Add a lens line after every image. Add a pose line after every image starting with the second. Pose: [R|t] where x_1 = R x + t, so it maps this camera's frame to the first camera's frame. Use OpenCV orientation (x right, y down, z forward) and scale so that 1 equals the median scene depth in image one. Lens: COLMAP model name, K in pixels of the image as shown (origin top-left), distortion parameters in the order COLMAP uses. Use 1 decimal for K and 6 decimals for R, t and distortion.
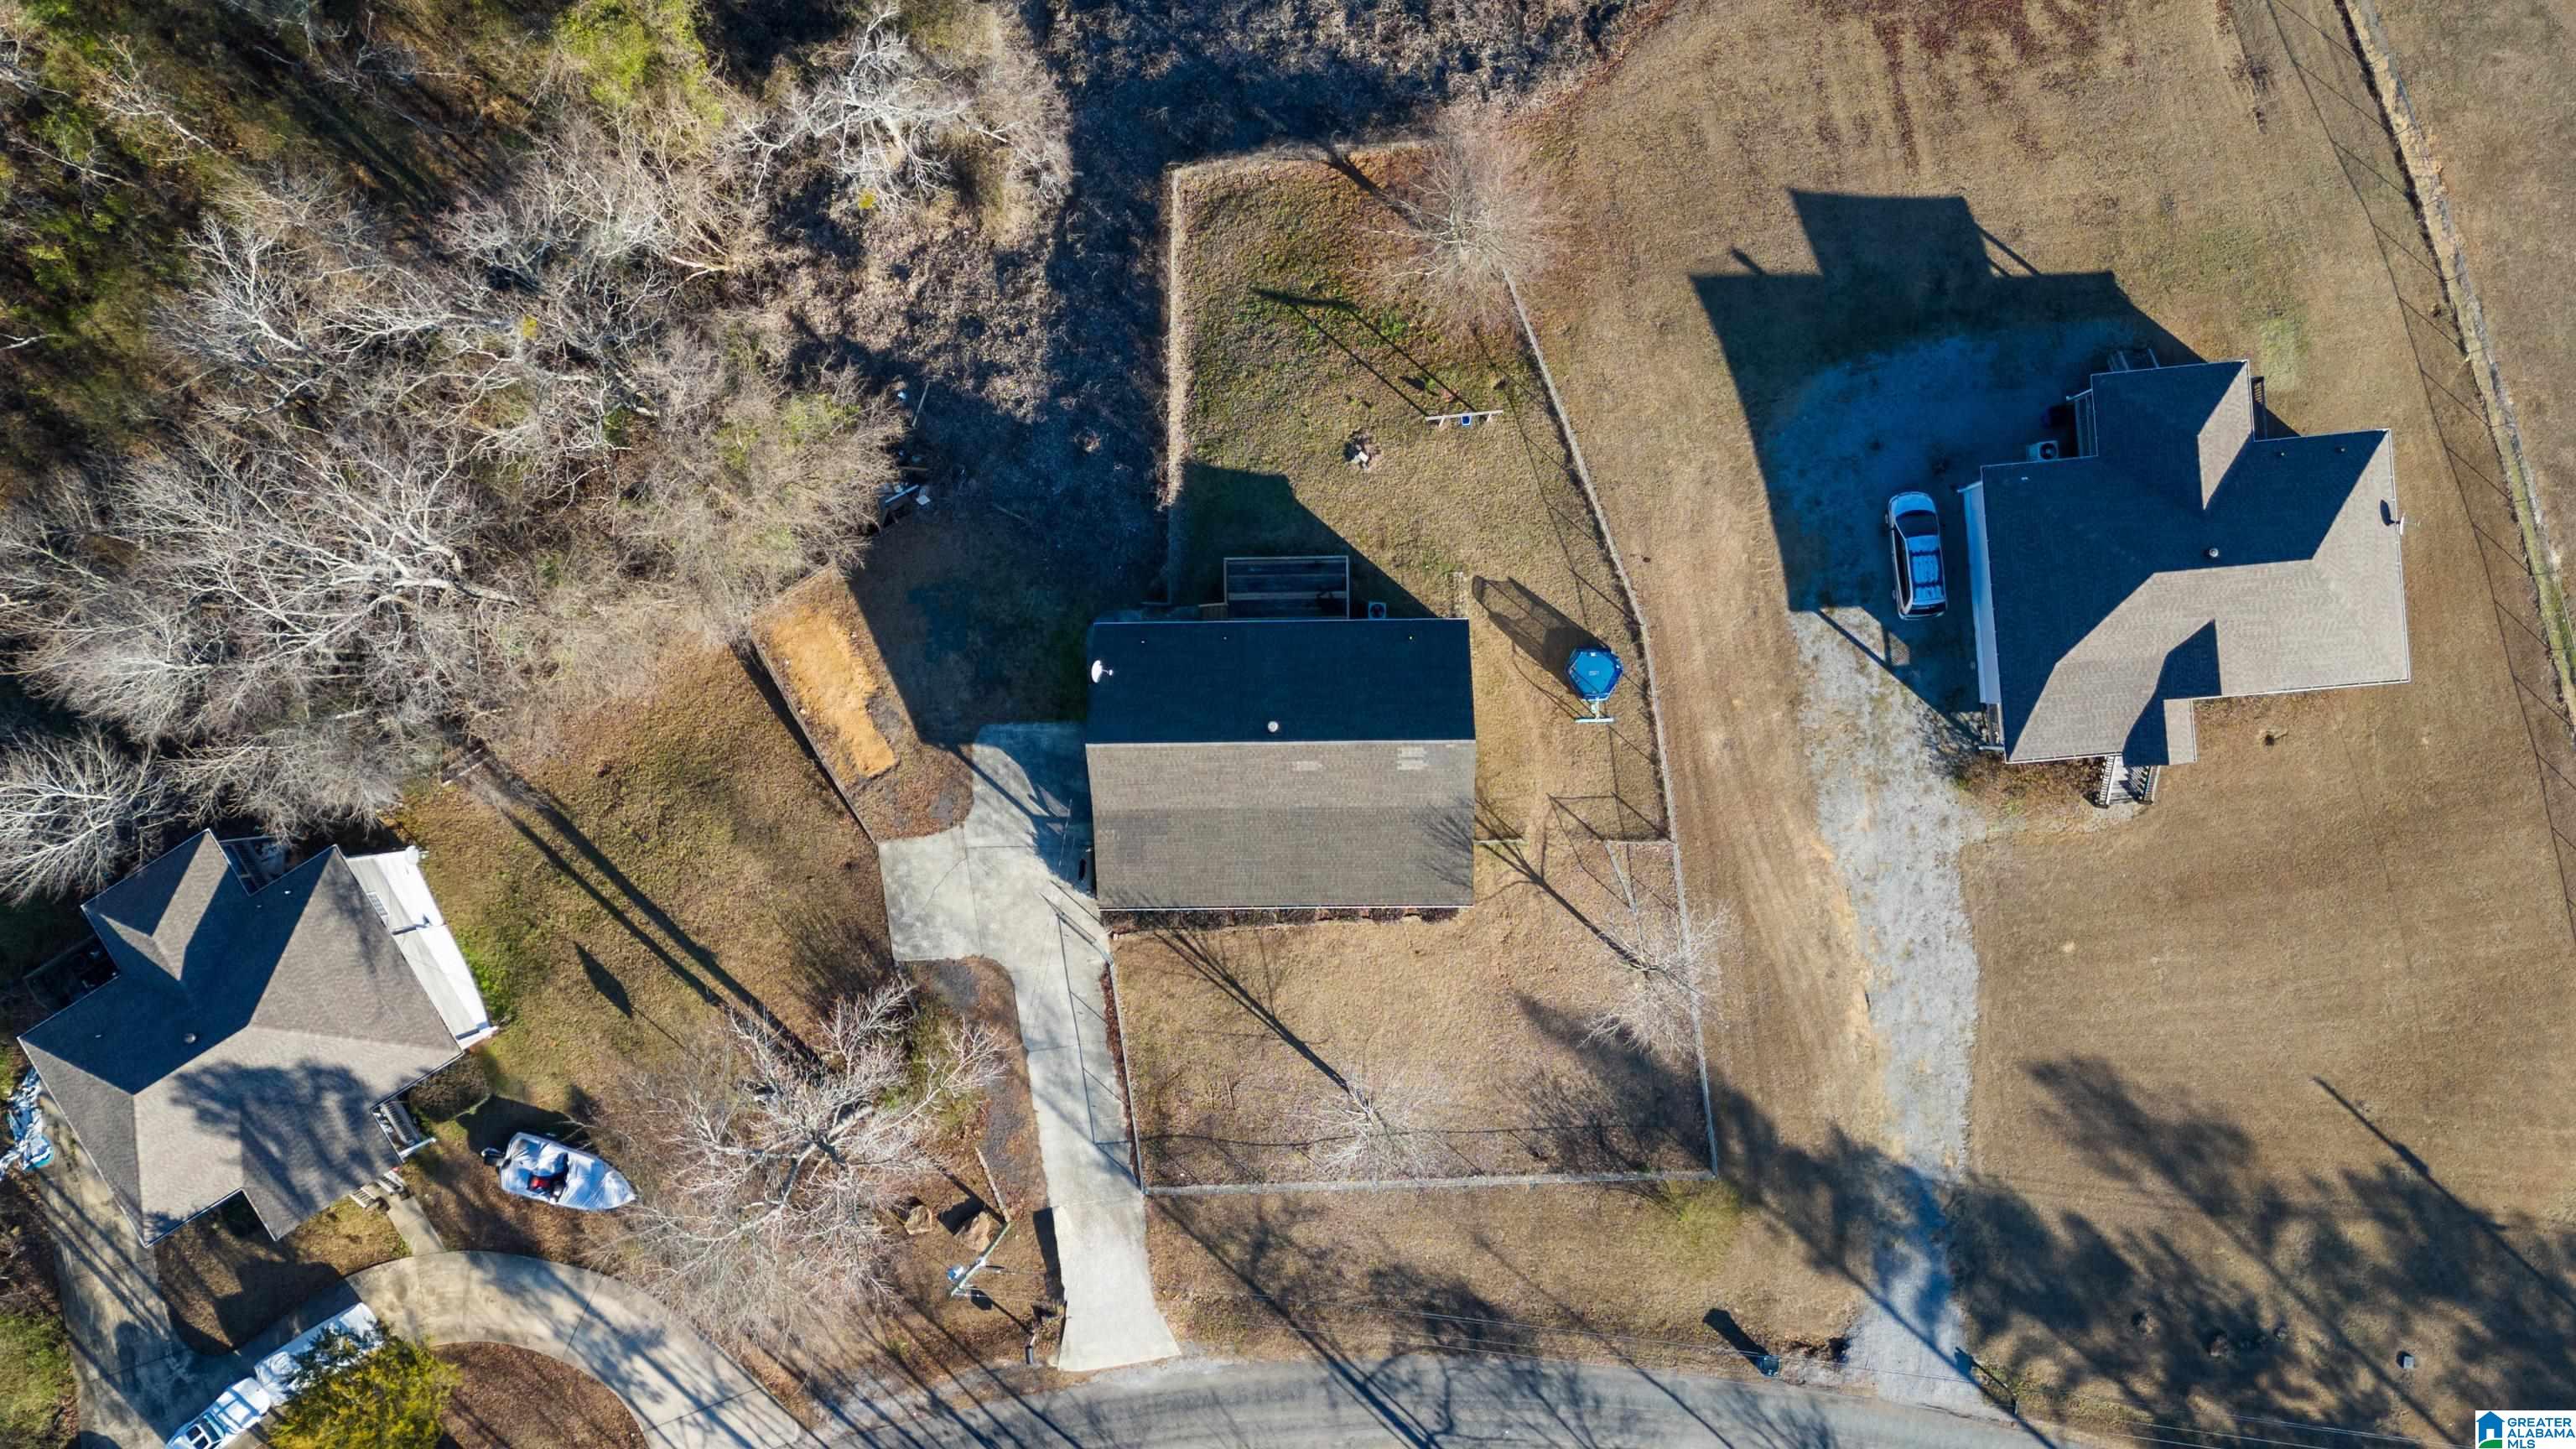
lens RADIAL K [[1930.2, 0, 1292.5], [0, 1930.2, 686.5], [0, 0, 1]] dist [0.057808, -0.008183]
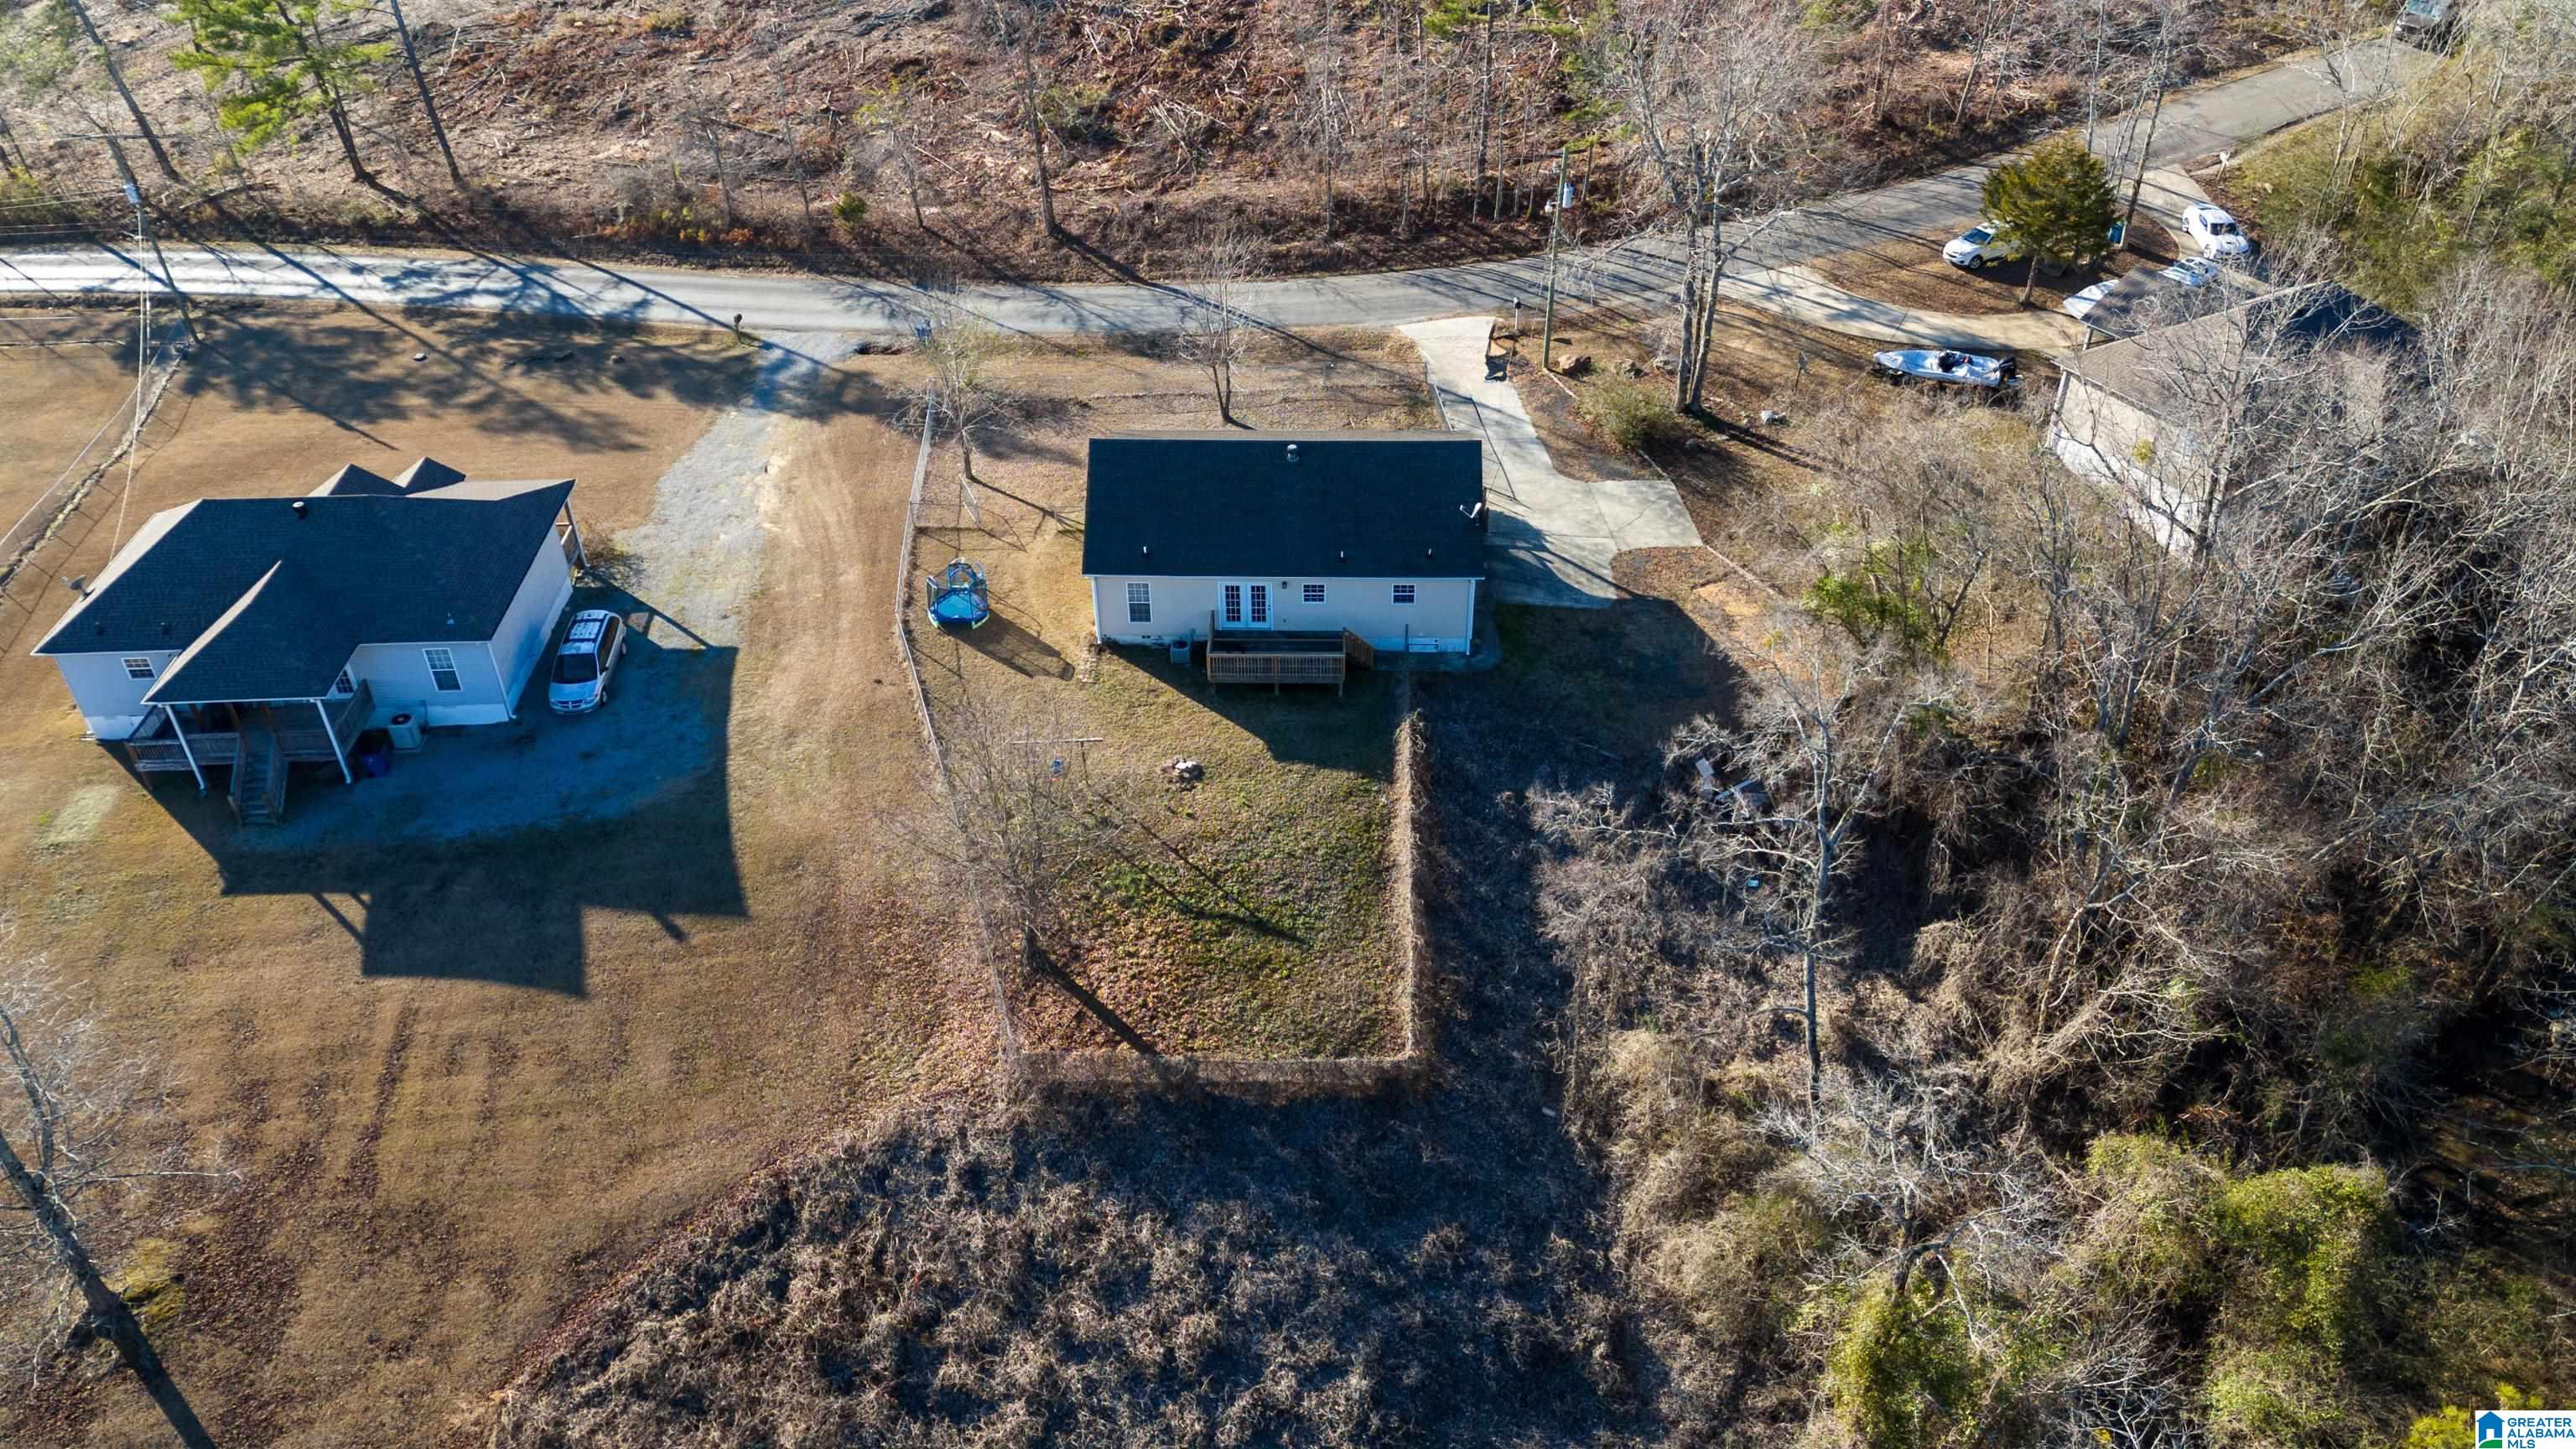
lens RADIAL K [[1930.2, 0, 1292.5], [0, 1930.2, 686.5], [0, 0, 1]] dist [0.057808, -0.008183]
pose [[-0.998190, 0.009958, 0.059316, -0.062378], [0.042572, -0.579680, 0.813731, -0.781757], [0.042487, 0.814783, 0.578207, 0.480147]]
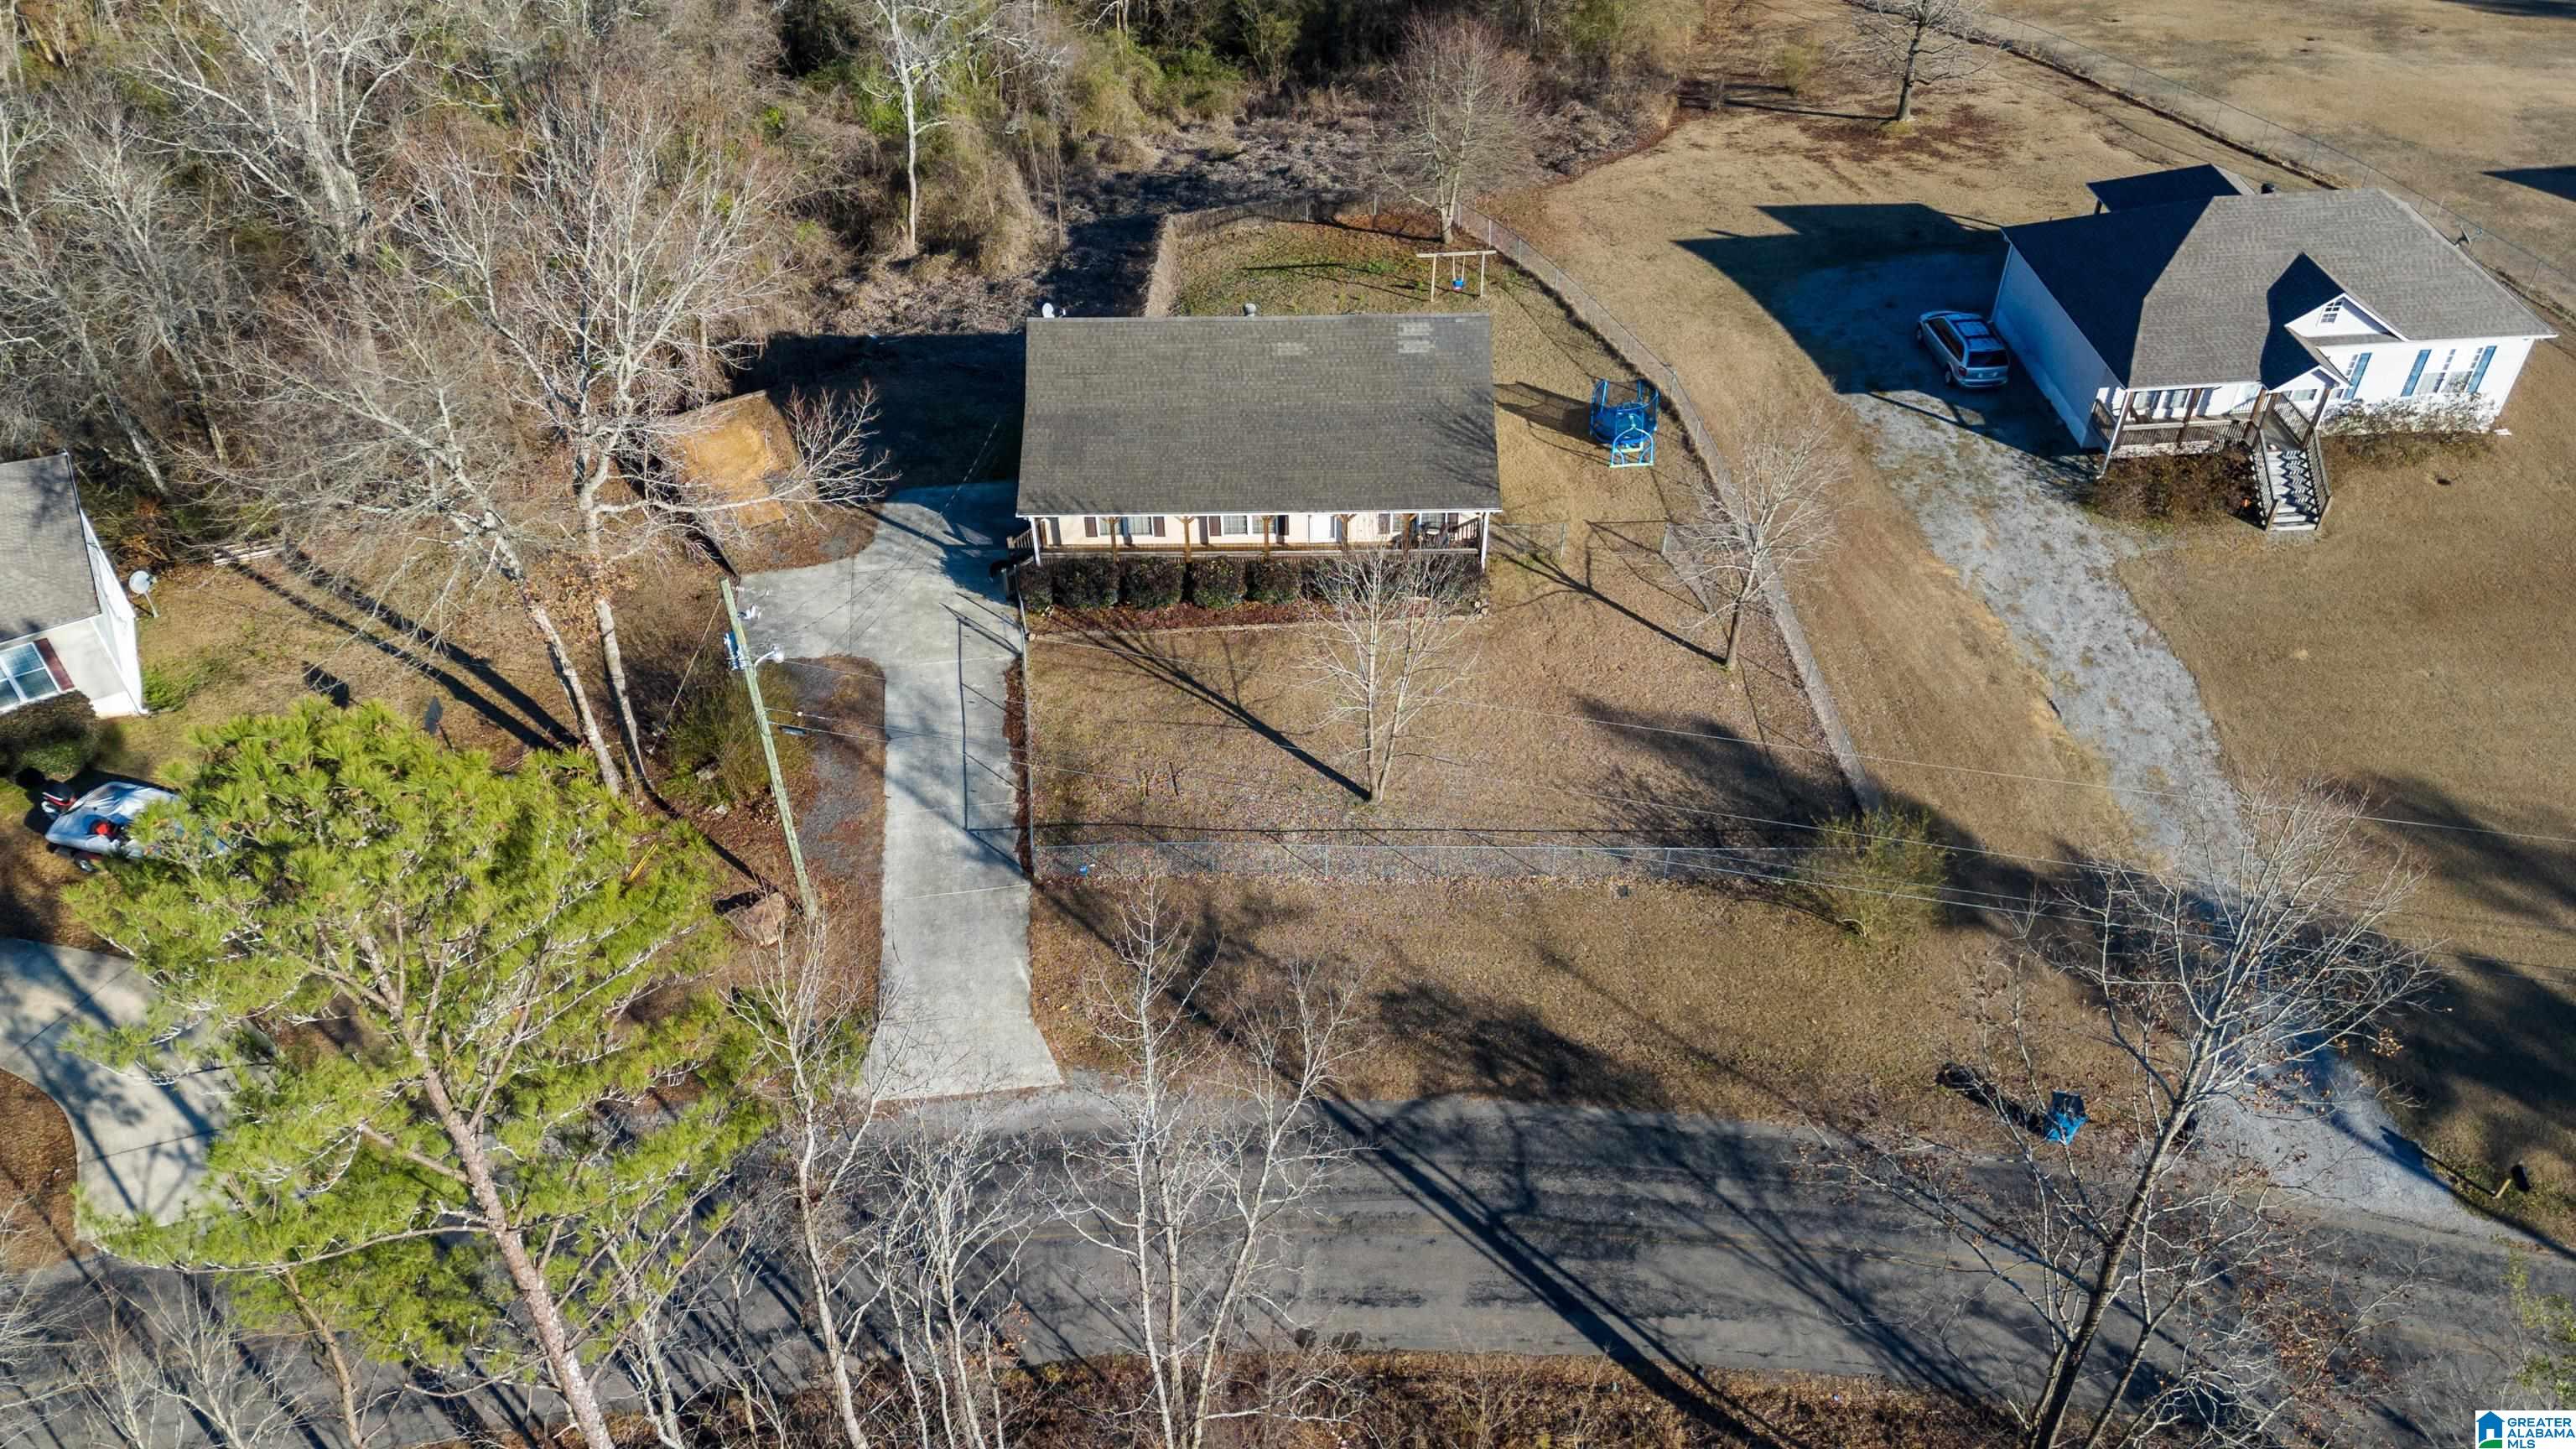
lens RADIAL K [[1930.2, 0, 1292.5], [0, 1930.2, 686.5], [0, 0, 1]] dist [0.057808, -0.008183]
pose [[0.999778, 0.020784, 0.003407, 0.007853], [-0.010634, 0.637786, -0.770140, 0.719809], [-0.018180, 0.769933, 0.637865, 0.531444]]
